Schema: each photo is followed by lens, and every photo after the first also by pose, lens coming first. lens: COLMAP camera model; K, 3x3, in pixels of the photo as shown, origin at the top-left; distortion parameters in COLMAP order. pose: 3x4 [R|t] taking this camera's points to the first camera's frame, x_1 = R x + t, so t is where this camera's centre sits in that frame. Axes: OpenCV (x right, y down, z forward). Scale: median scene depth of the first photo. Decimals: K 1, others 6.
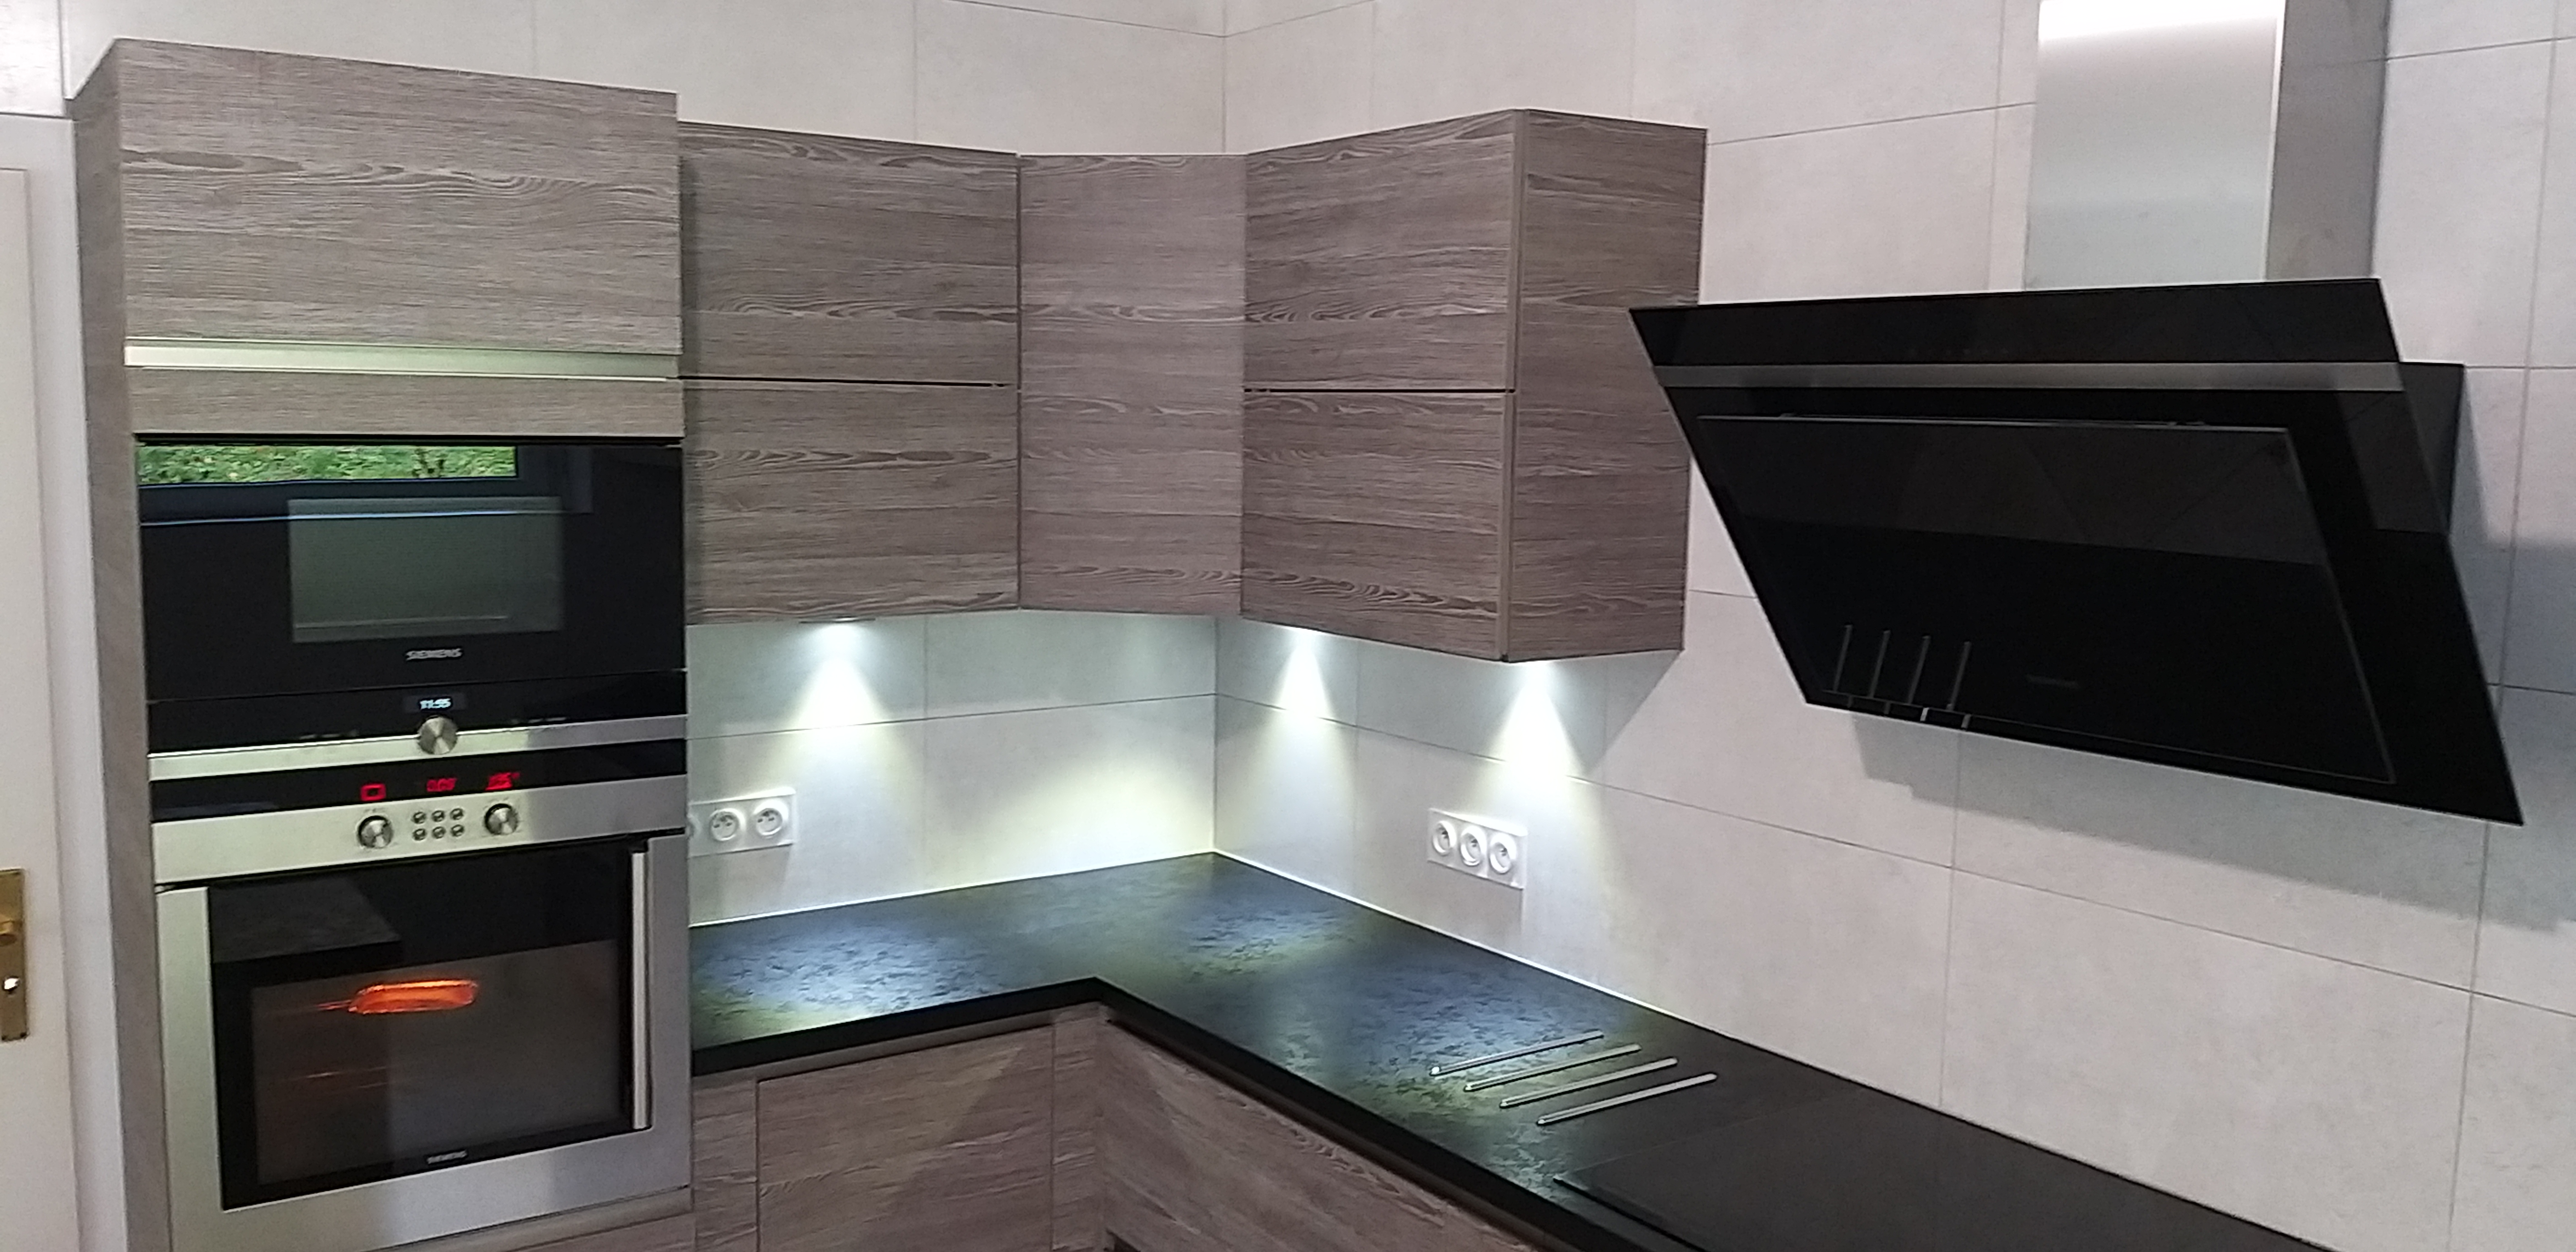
lens RADIAL K [[2010.2, 0, 1298.6], [0, 2010.2, 611.9], [0, 0, 1]] dist [0.089024, -0.159878]
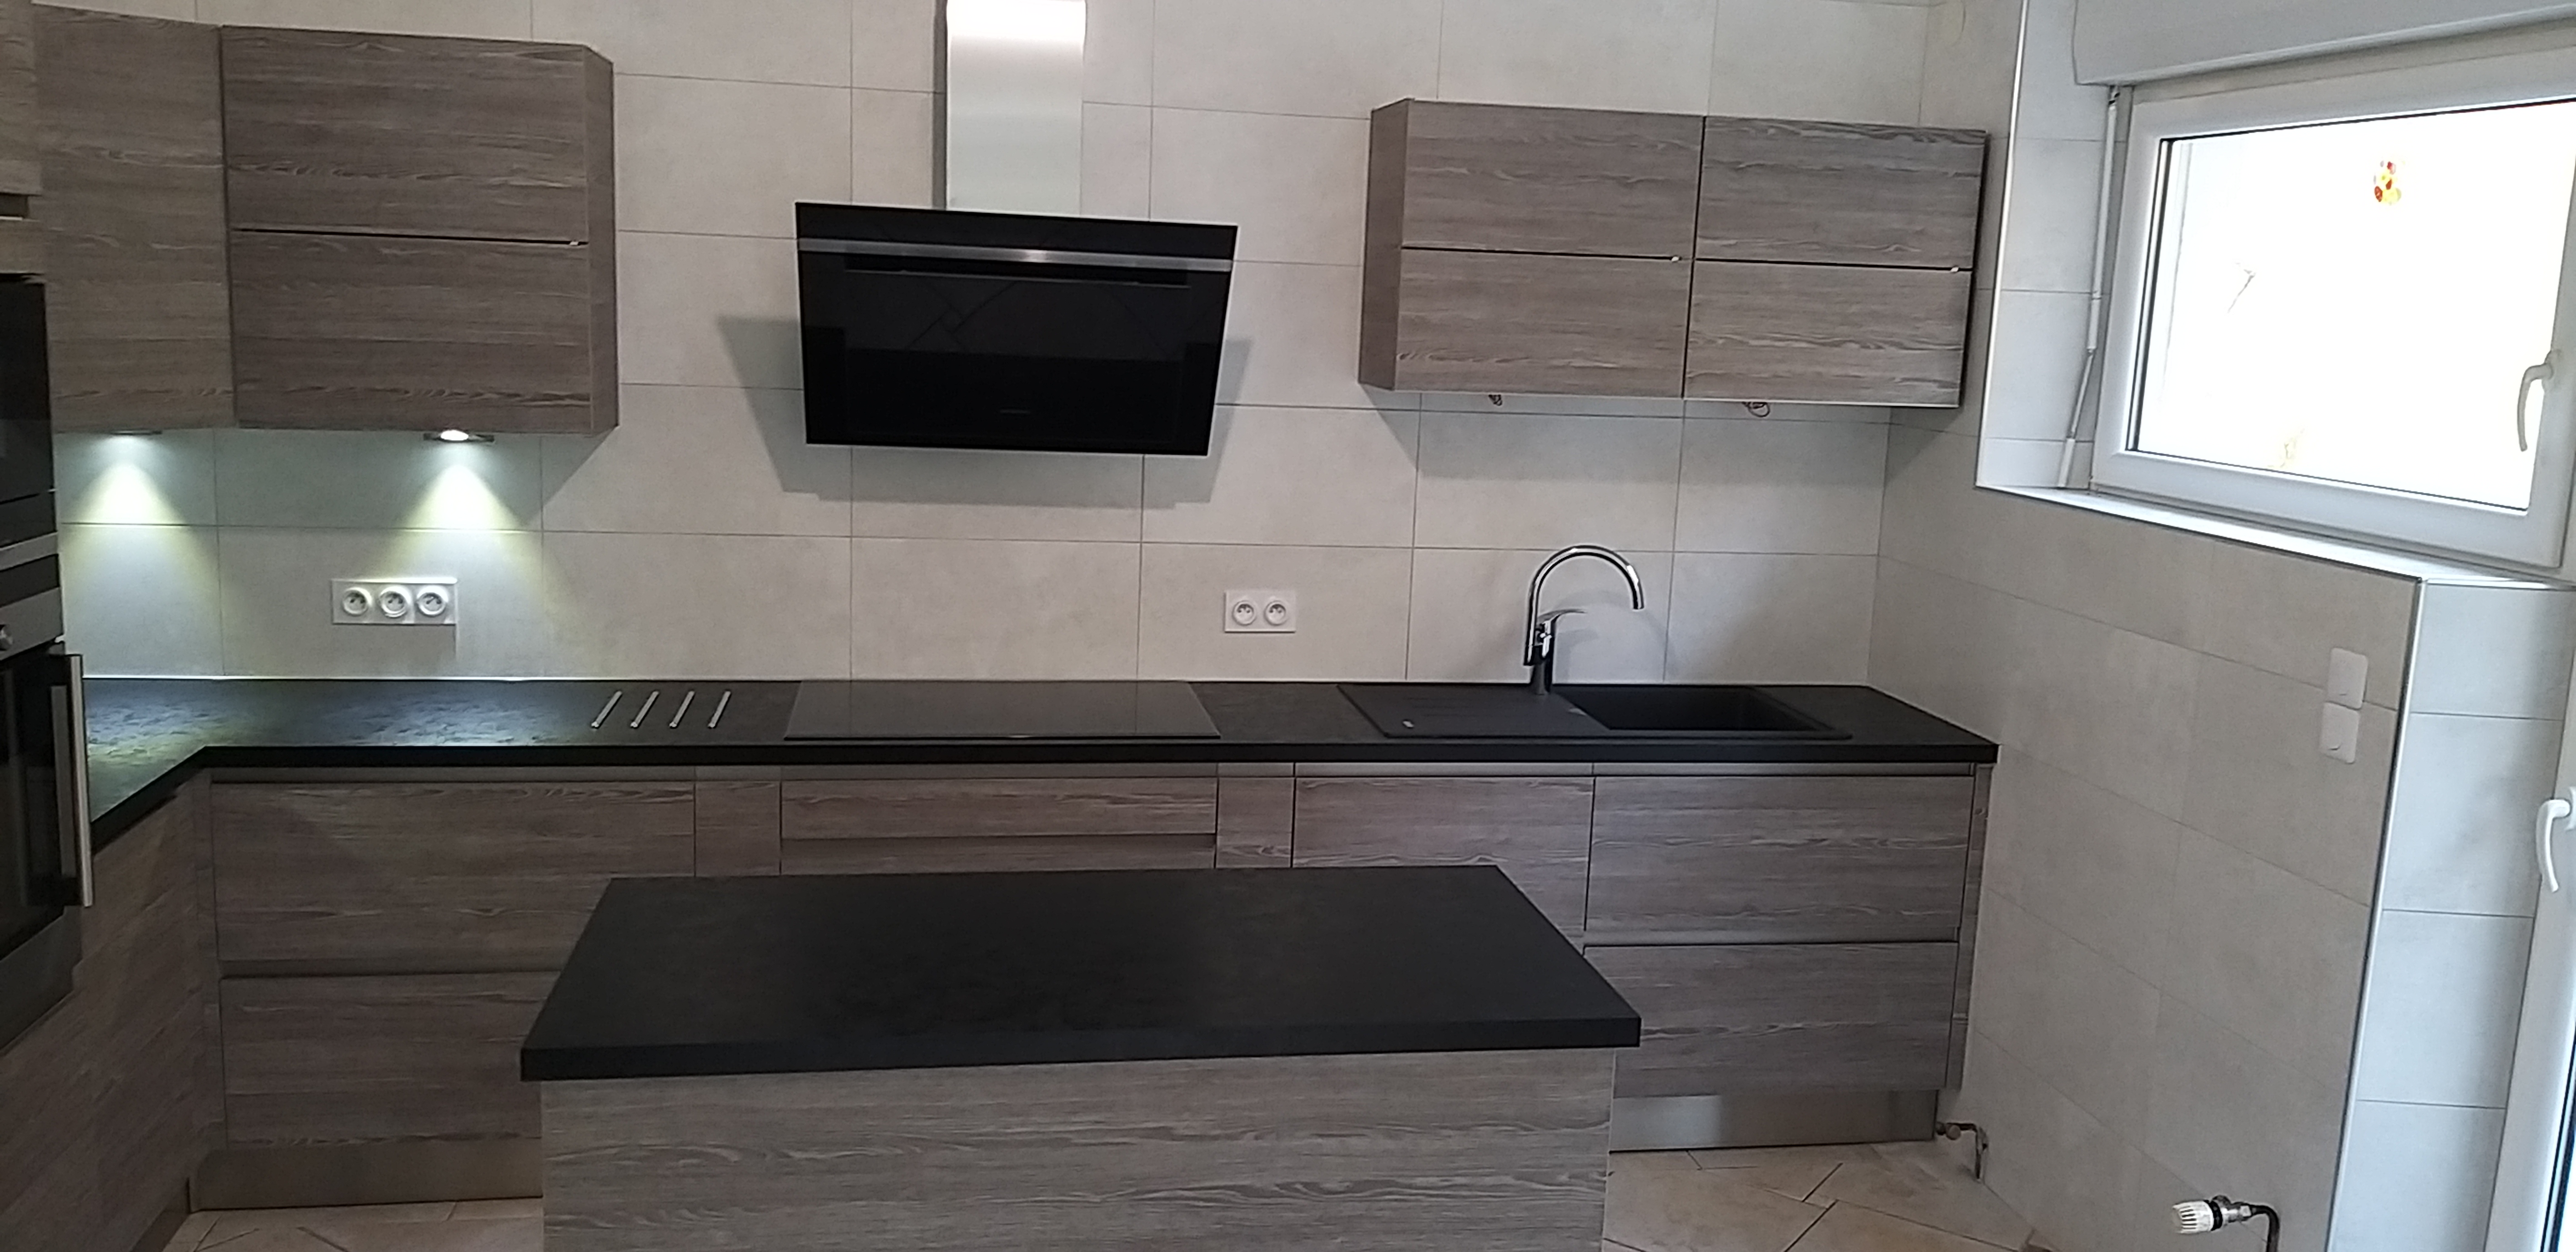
lens RADIAL K [[2010.2, 0, 1302.4], [0, 2010.2, 632.3], [0, 0, 1]] dist [0.089024, -0.159878]
pose [[0.417936, -0.148639, 0.896234, -0.971893], [0.063010, 0.988892, 0.134623, 0.000099], [-0.906289, 0.000208, 0.422659, -0.062289]]
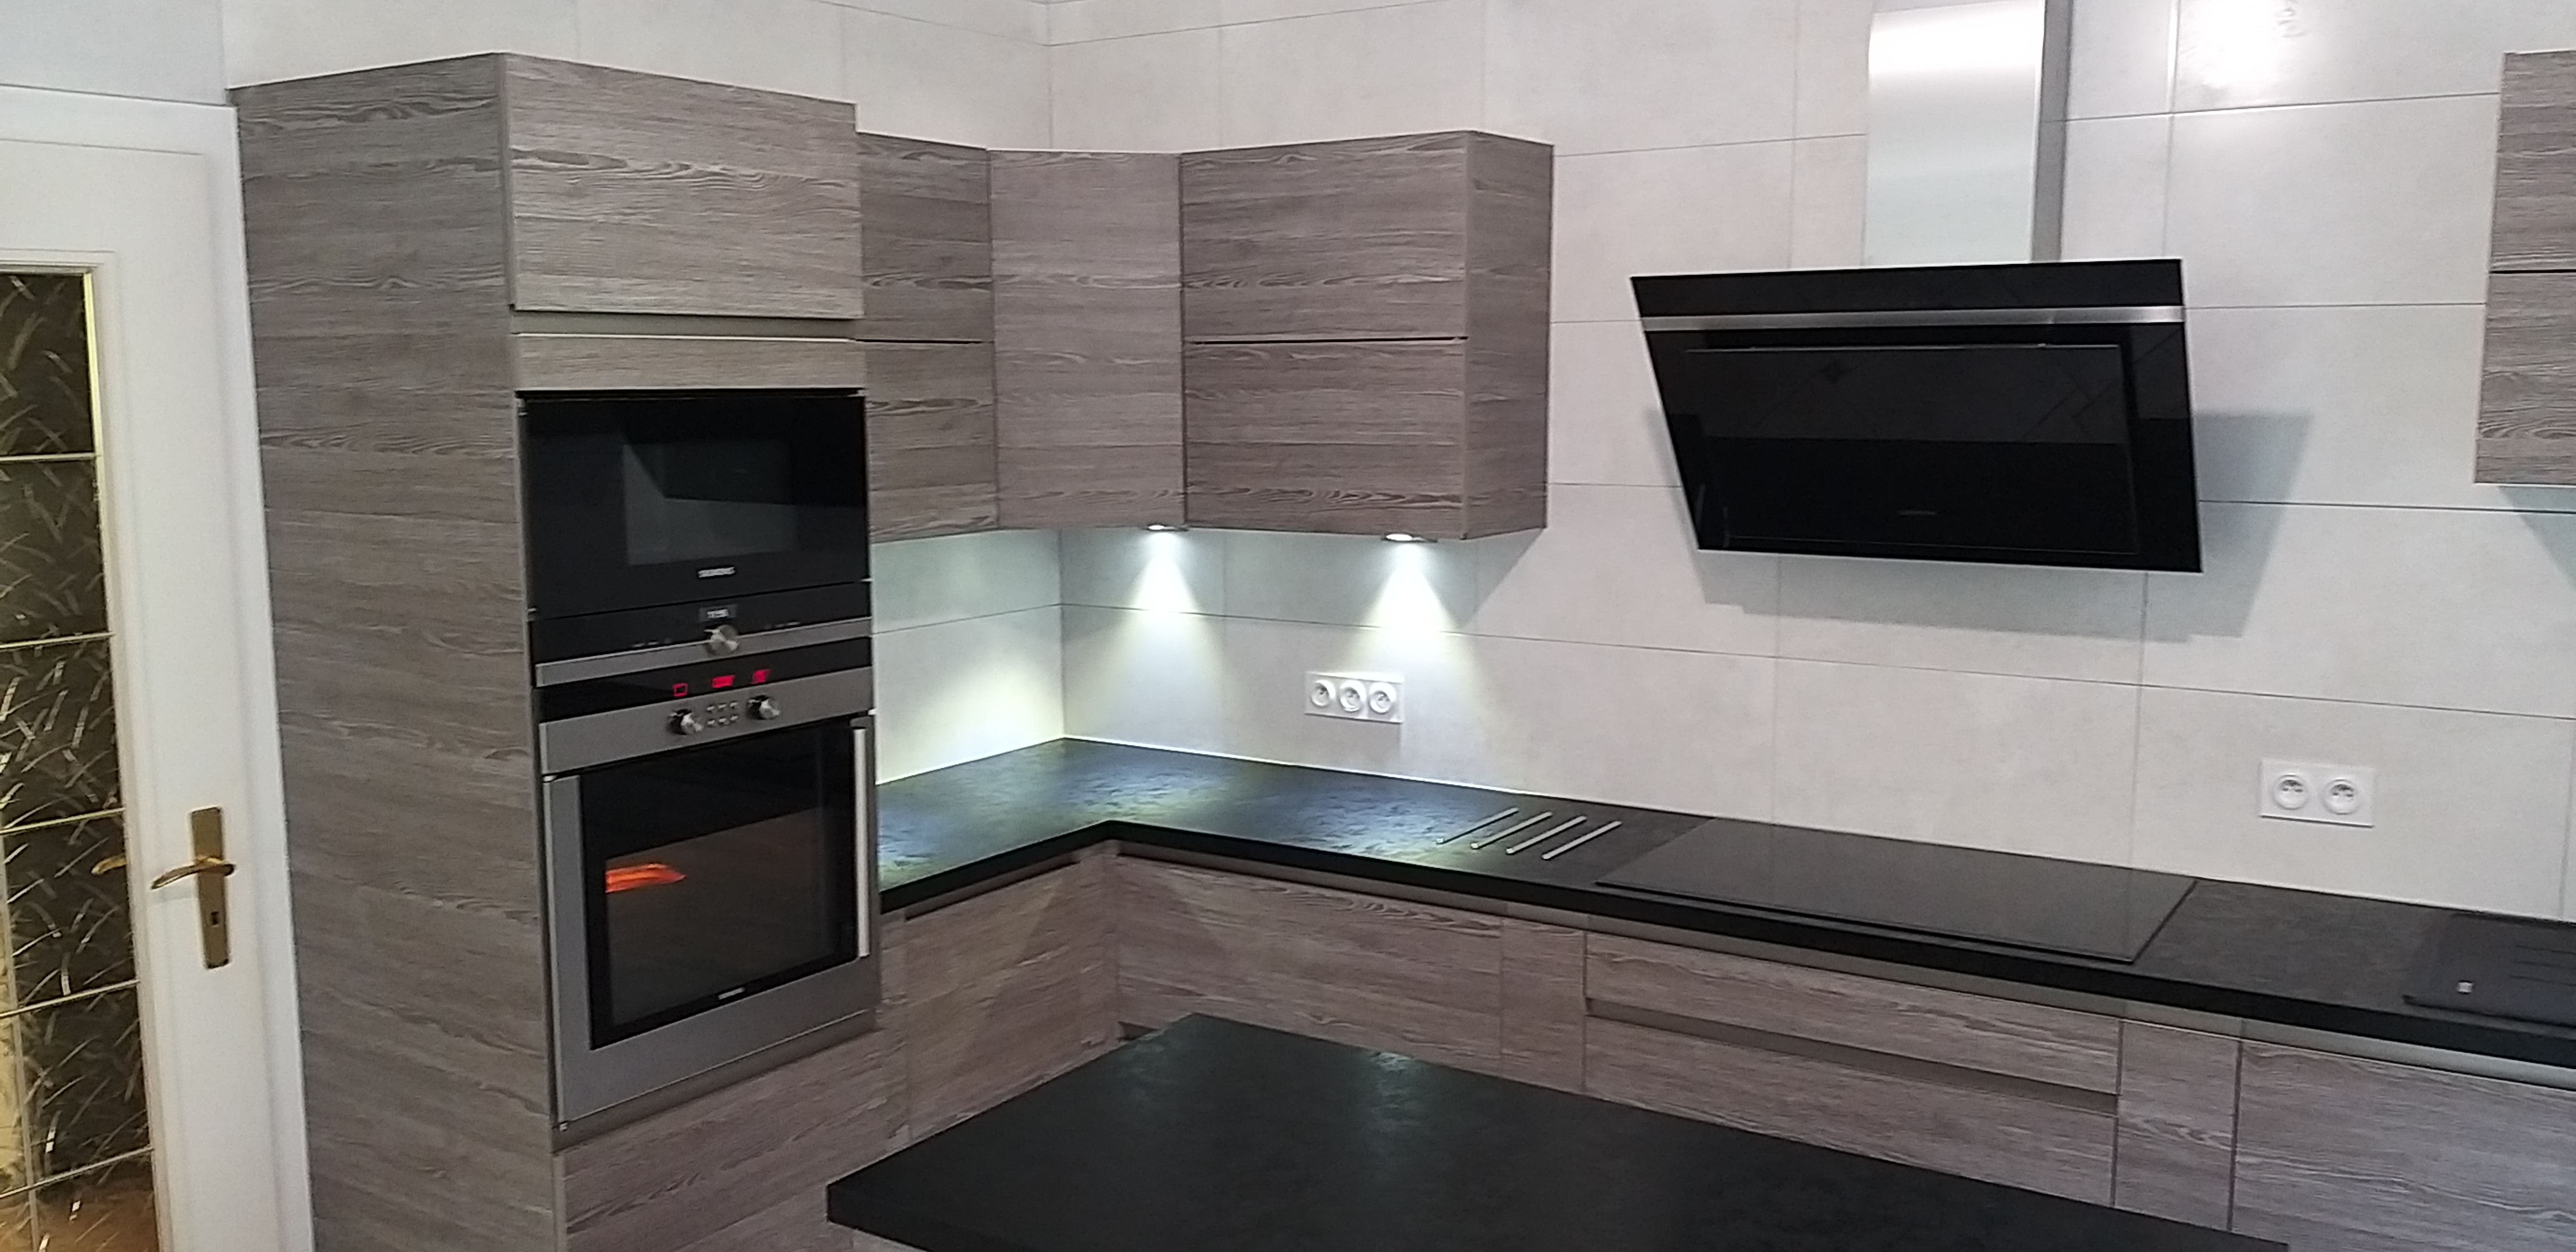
lens RADIAL K [[2010.2, 0, 1295.2], [0, 2010.2, 622.7], [0, 0, 1]] dist [0.089024, -0.159878]
pose [[0.926601, -0.068925, 0.369676, -0.497369], [0.059923, 0.997561, 0.035795, 0.025332], [-0.371241, -0.011016, 0.928471, -0.213388]]
